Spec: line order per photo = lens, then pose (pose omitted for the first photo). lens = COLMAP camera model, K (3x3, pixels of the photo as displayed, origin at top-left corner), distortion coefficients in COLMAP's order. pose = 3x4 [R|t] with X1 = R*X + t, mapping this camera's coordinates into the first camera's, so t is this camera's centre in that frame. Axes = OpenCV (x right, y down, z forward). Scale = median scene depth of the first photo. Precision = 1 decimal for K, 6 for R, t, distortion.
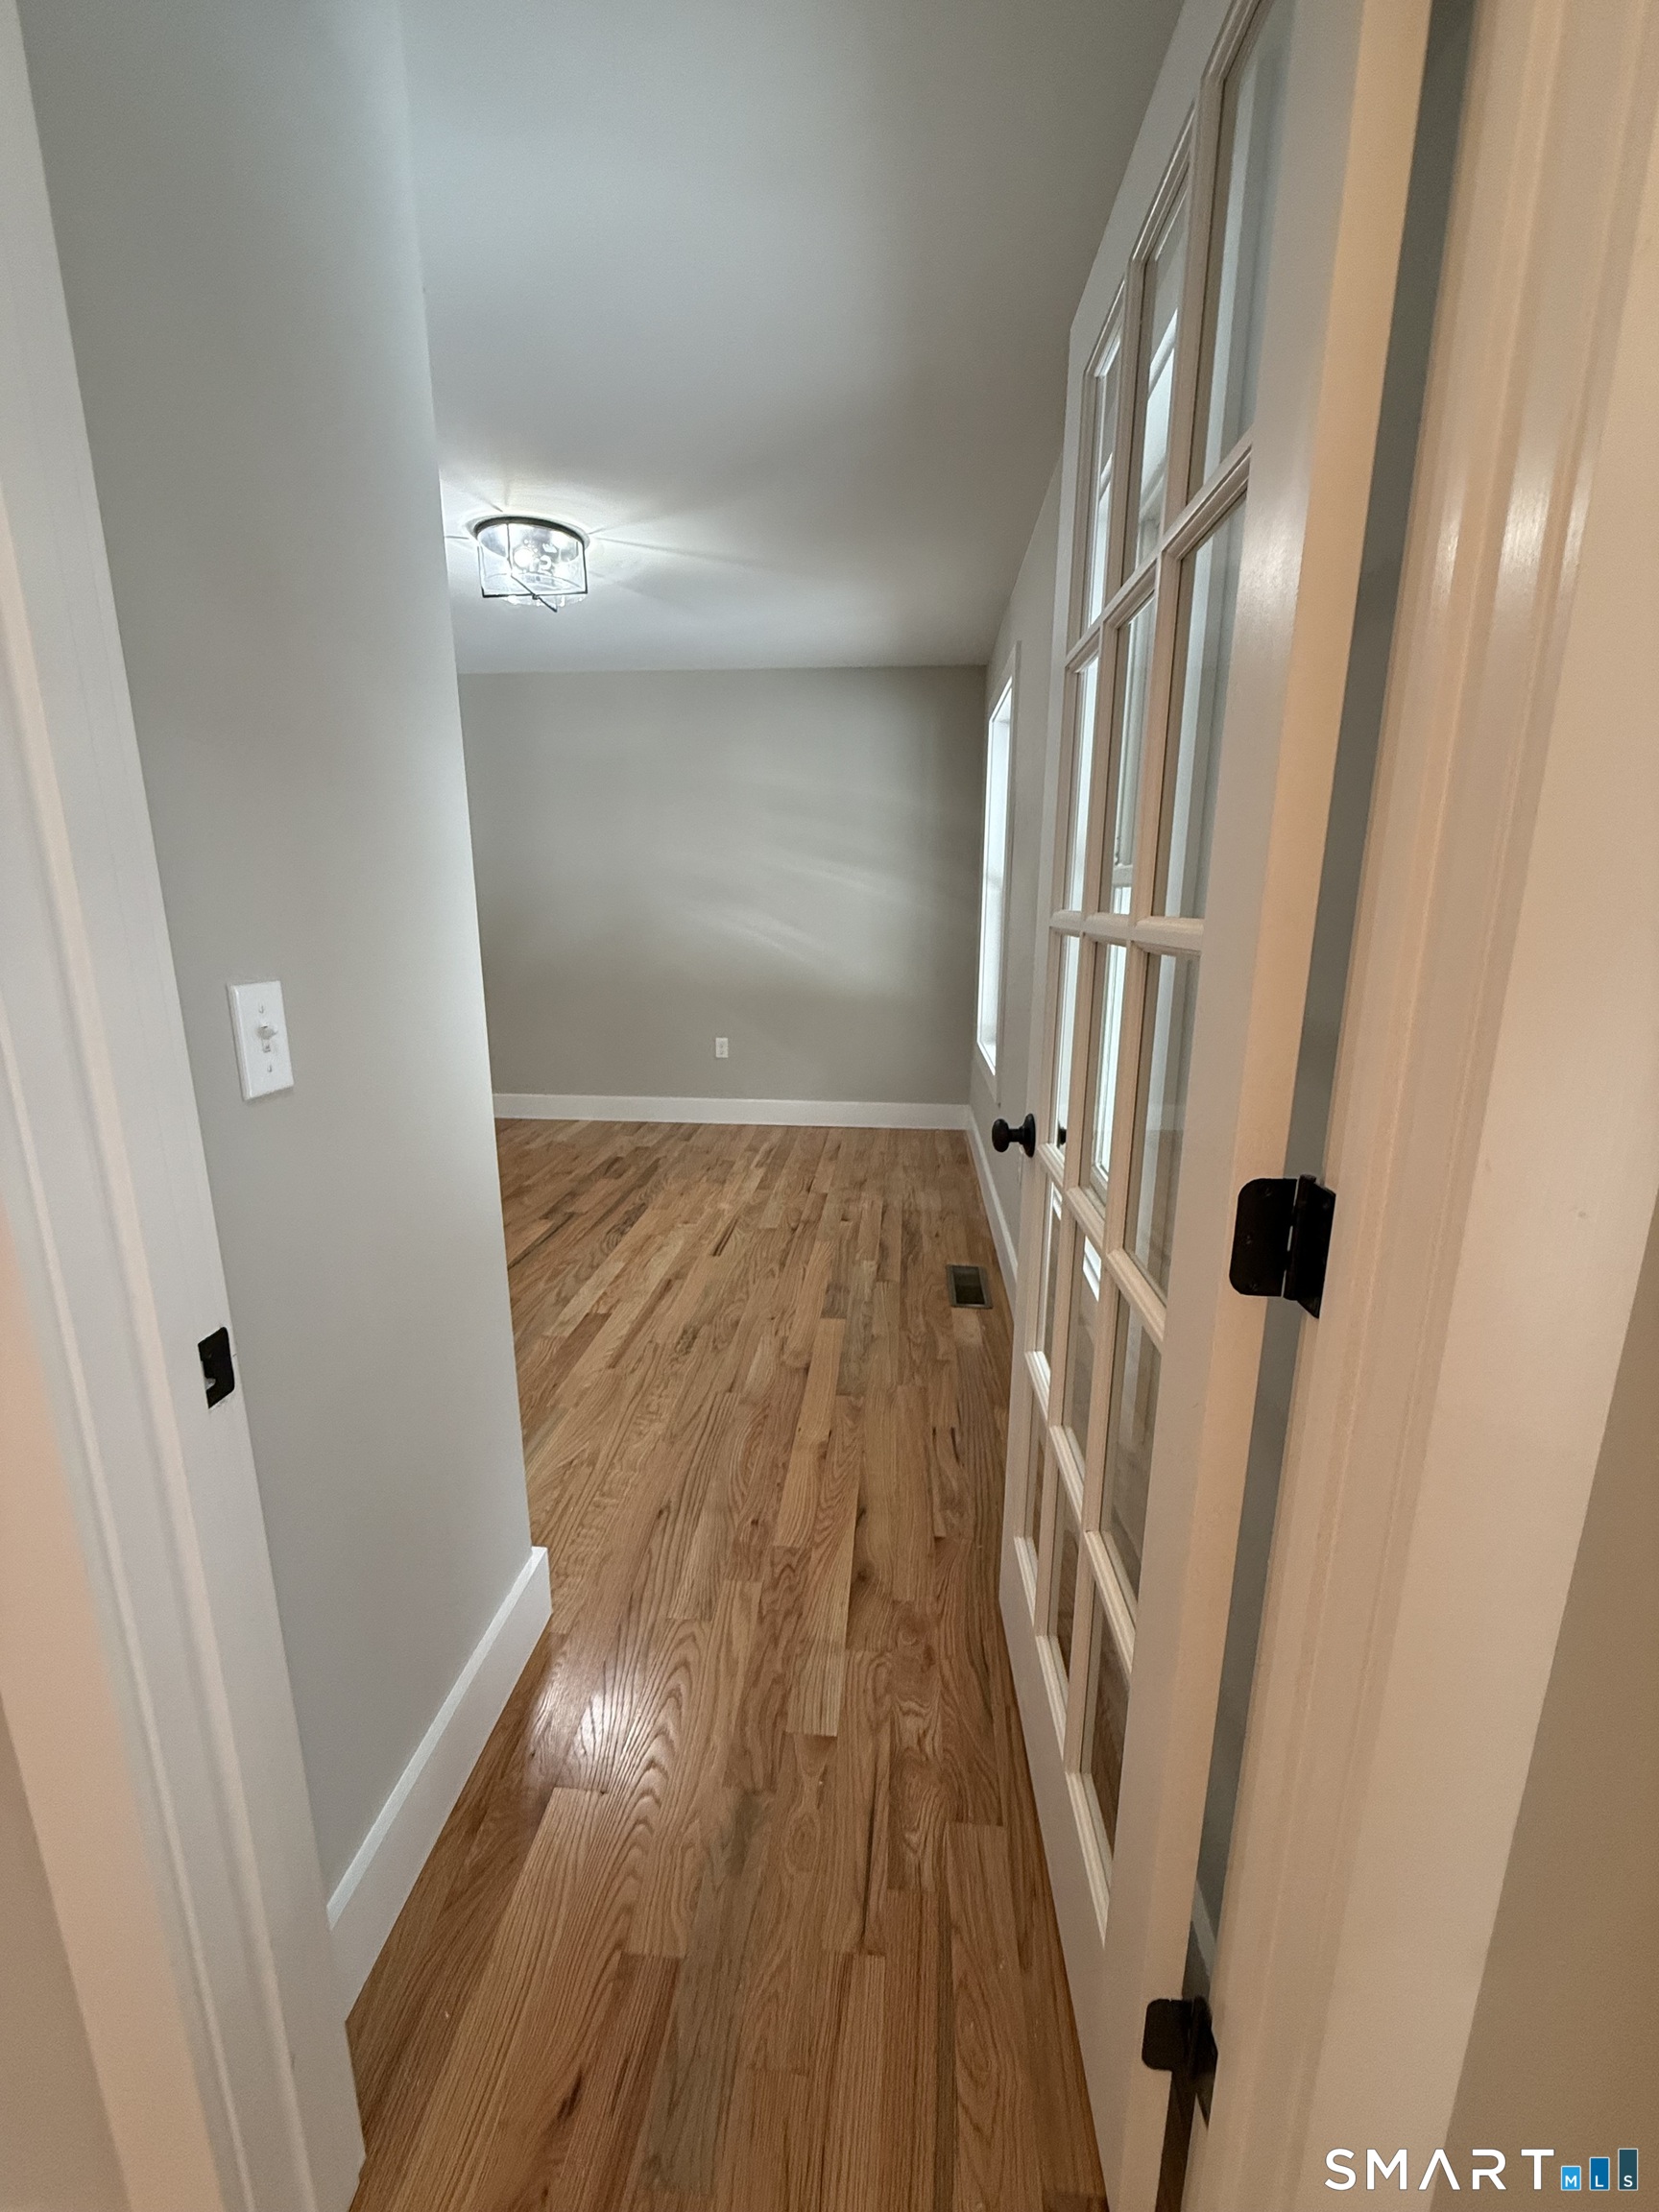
lens RADIAL K [[881.3, 0, 829.0], [0, 881.3, 1097.3], [0, 0, 1]] dist [-0.000193, 0.000096]
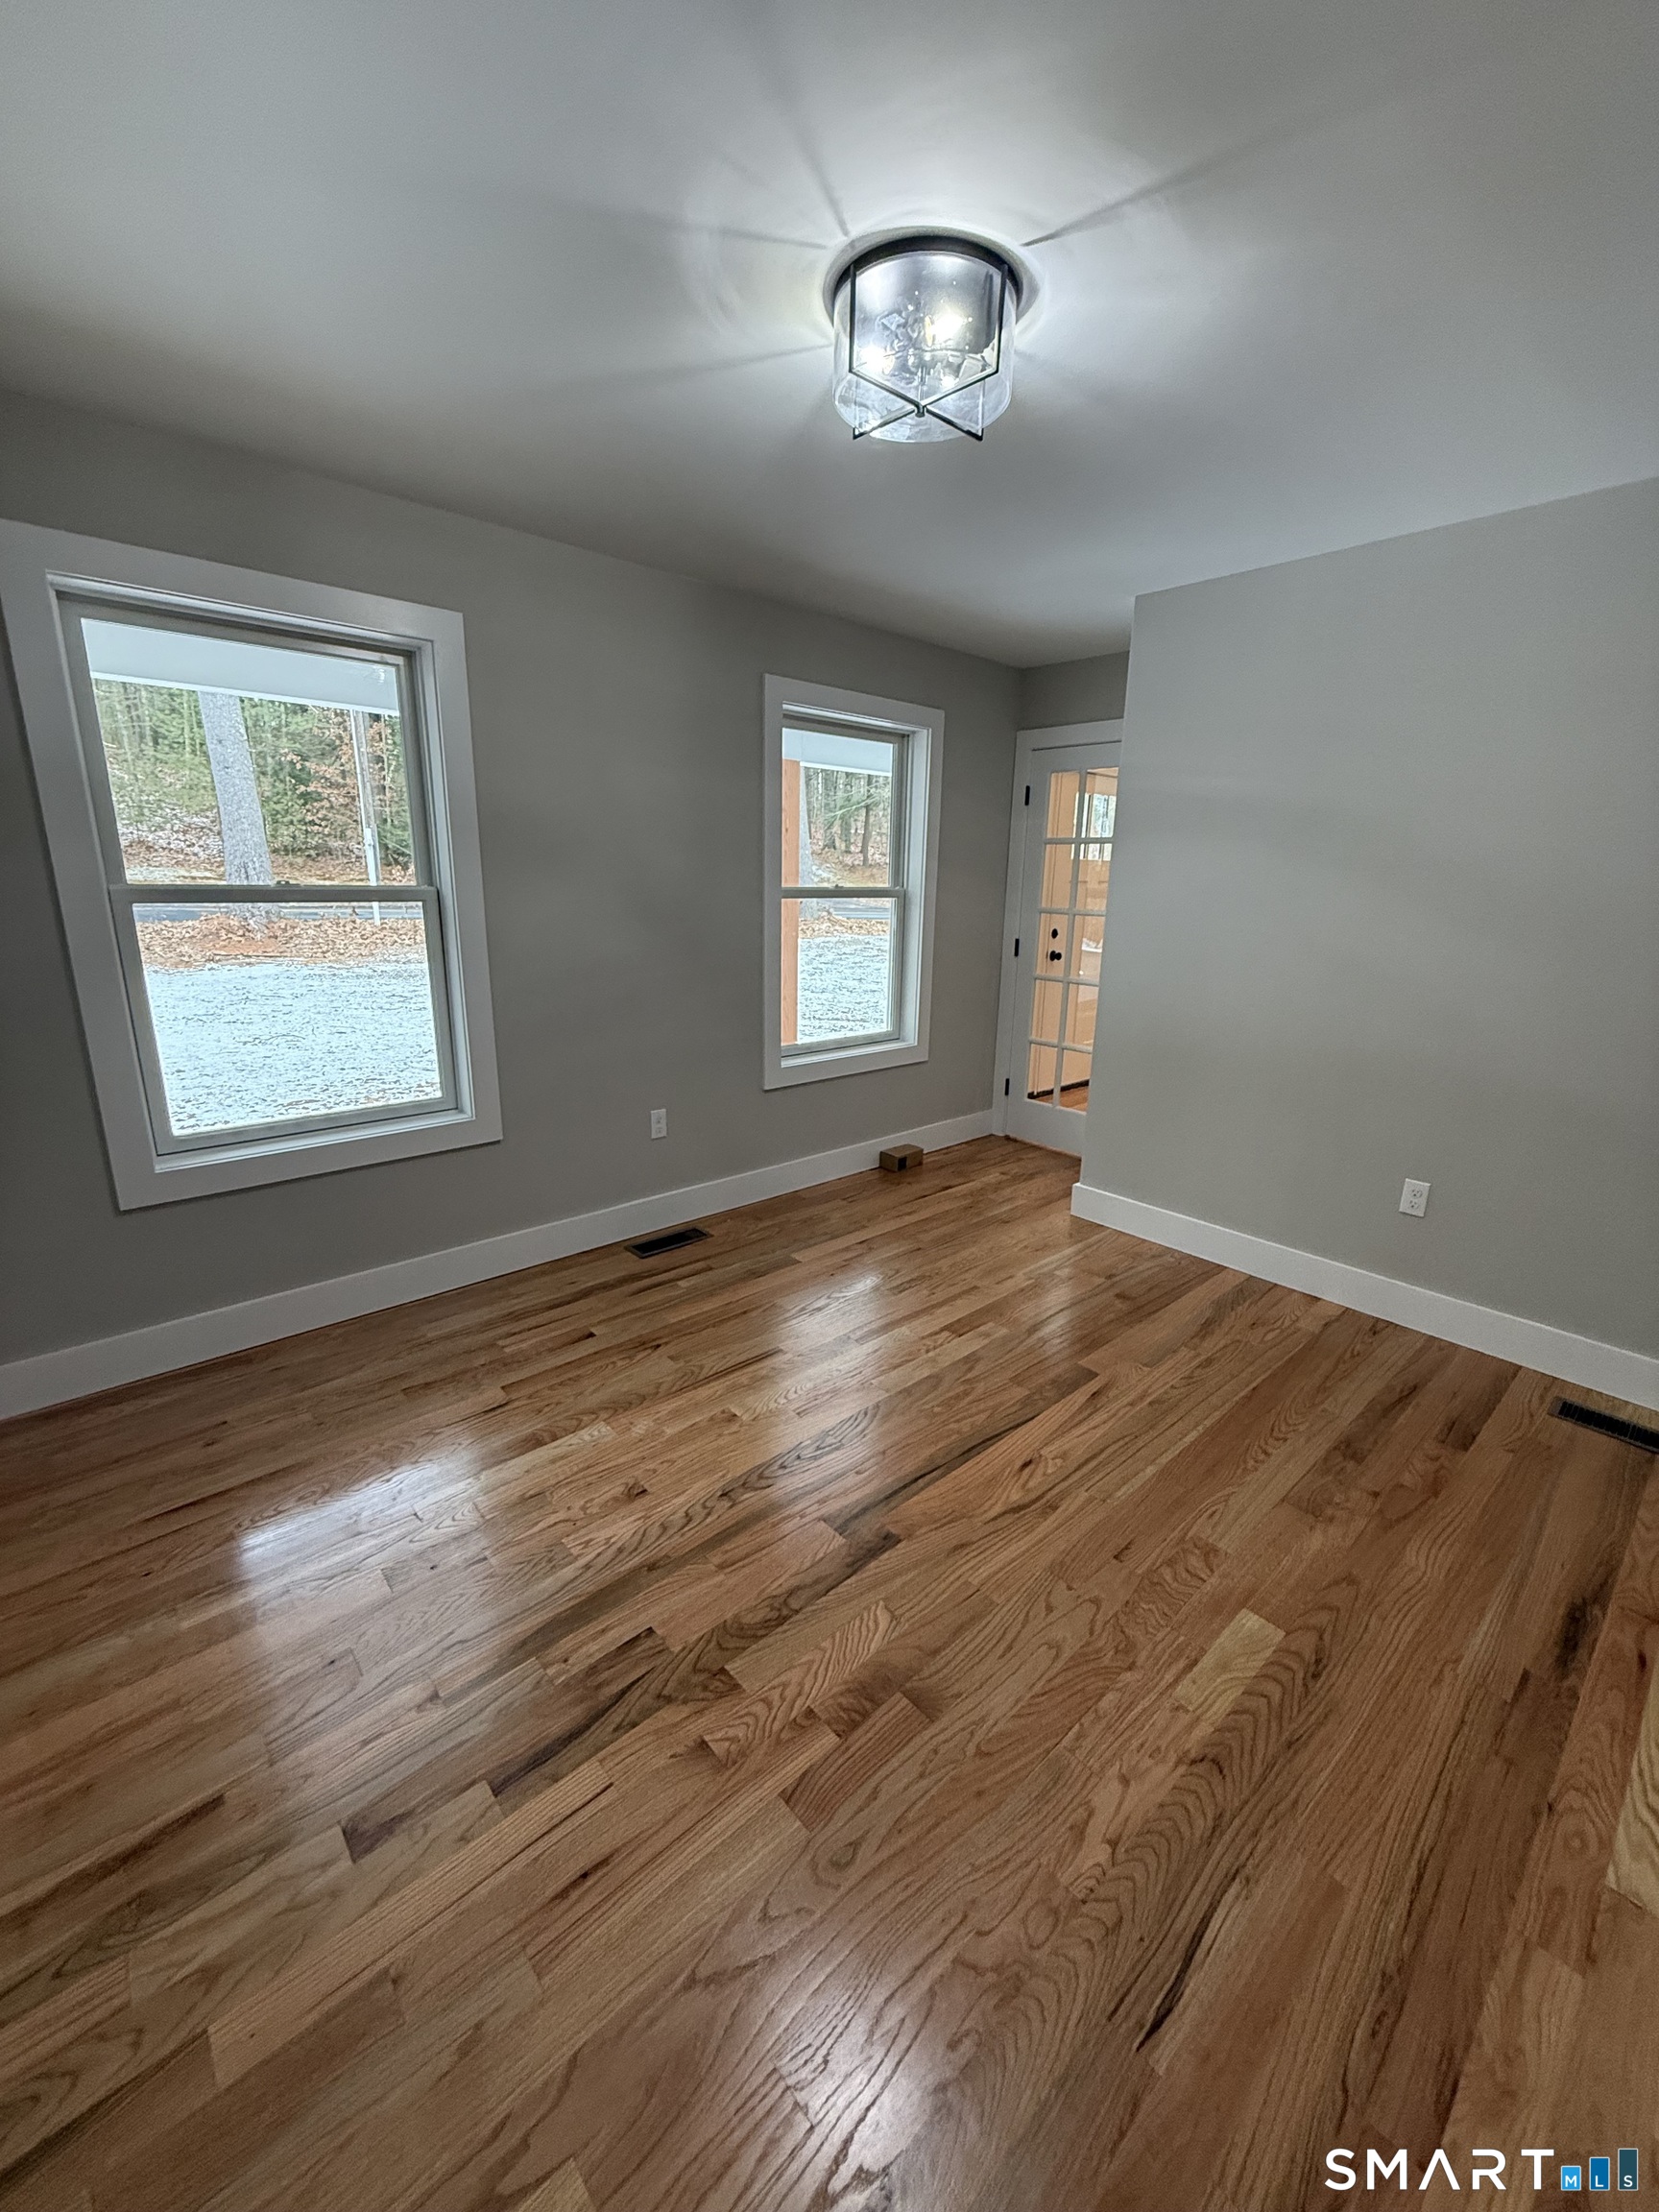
lens RADIAL K [[877.8, 0, 831.5], [0, 877.8, 1097.1], [0, 0, 1]] dist [-0.000789, -0.000226]
pose [[-0.732063, -0.185592, 0.655469, -0.672009], [0.129854, 0.906517, 0.401703, -0.368990], [-0.668747, 0.379186, -0.639528, 1.420088]]
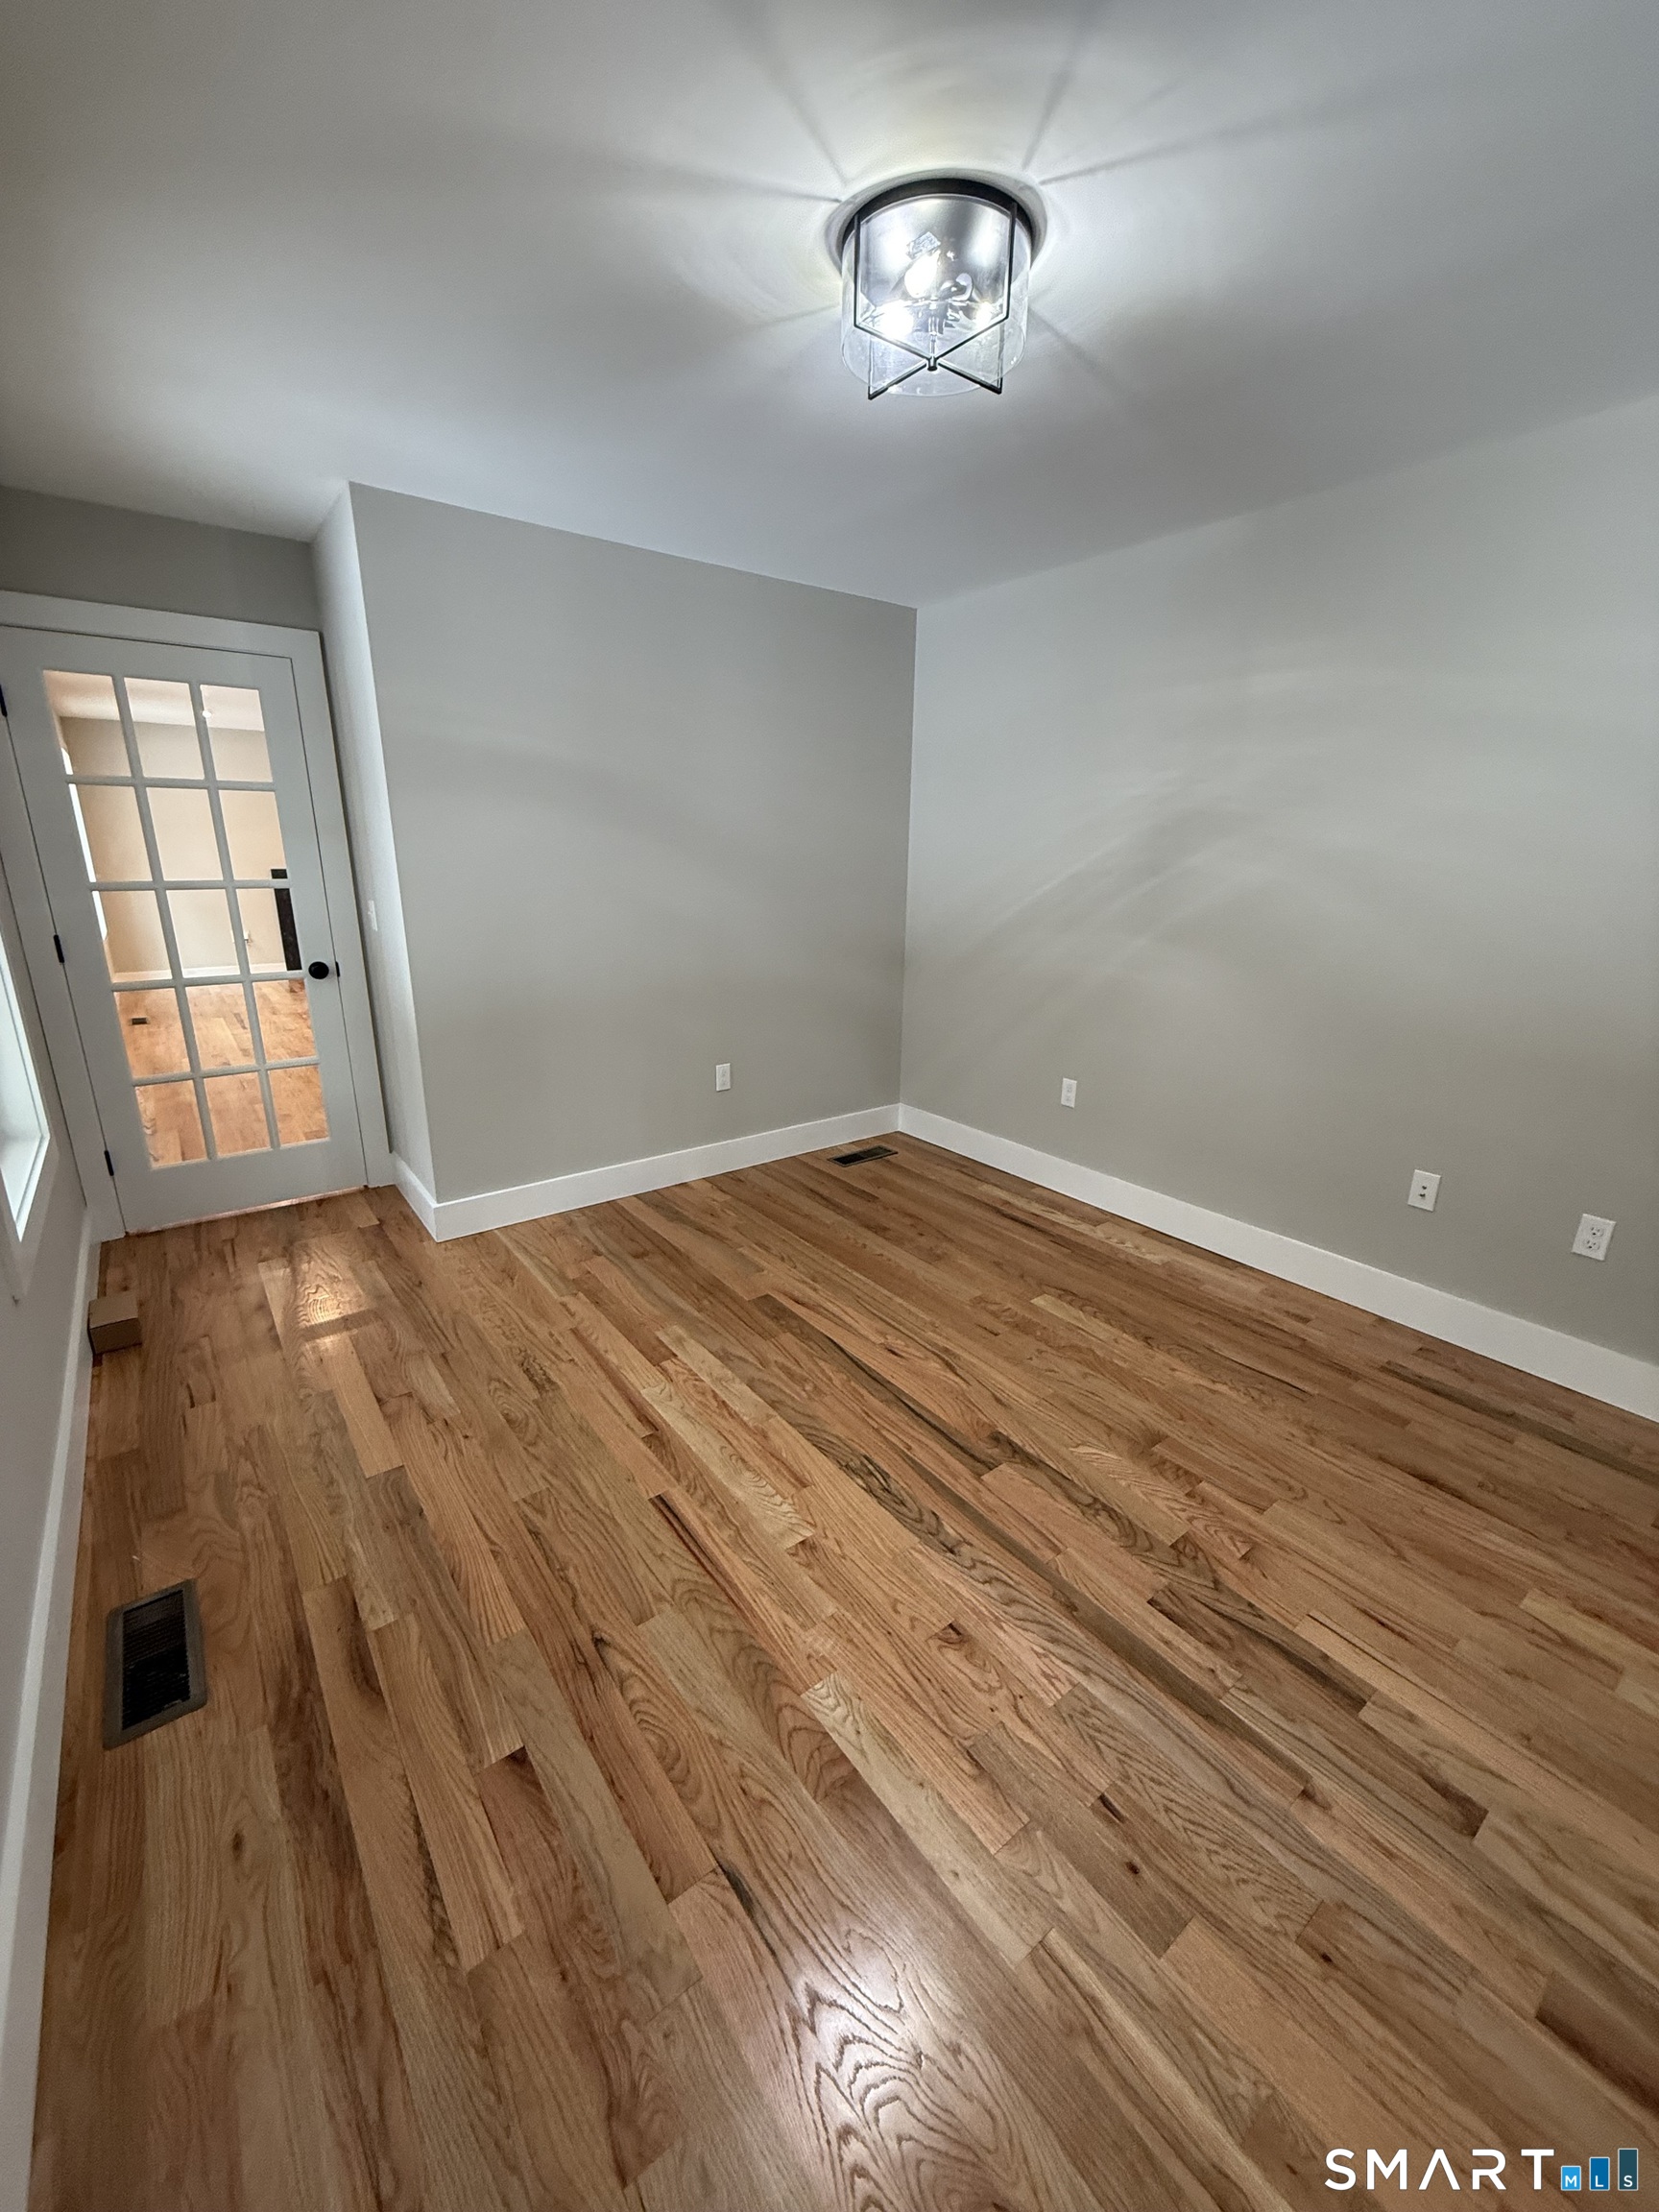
lens RADIAL K [[877.8, 0, 831.5], [0, 877.8, 1097.1], [0, 0, 1]] dist [-0.000789, -0.000226]
pose [[-0.740162, 0.175450, -0.649136, 0.130044], [-0.161813, 0.890520, 0.425195, -0.351899], [0.652669, 0.419752, -0.630739, 1.358509]]
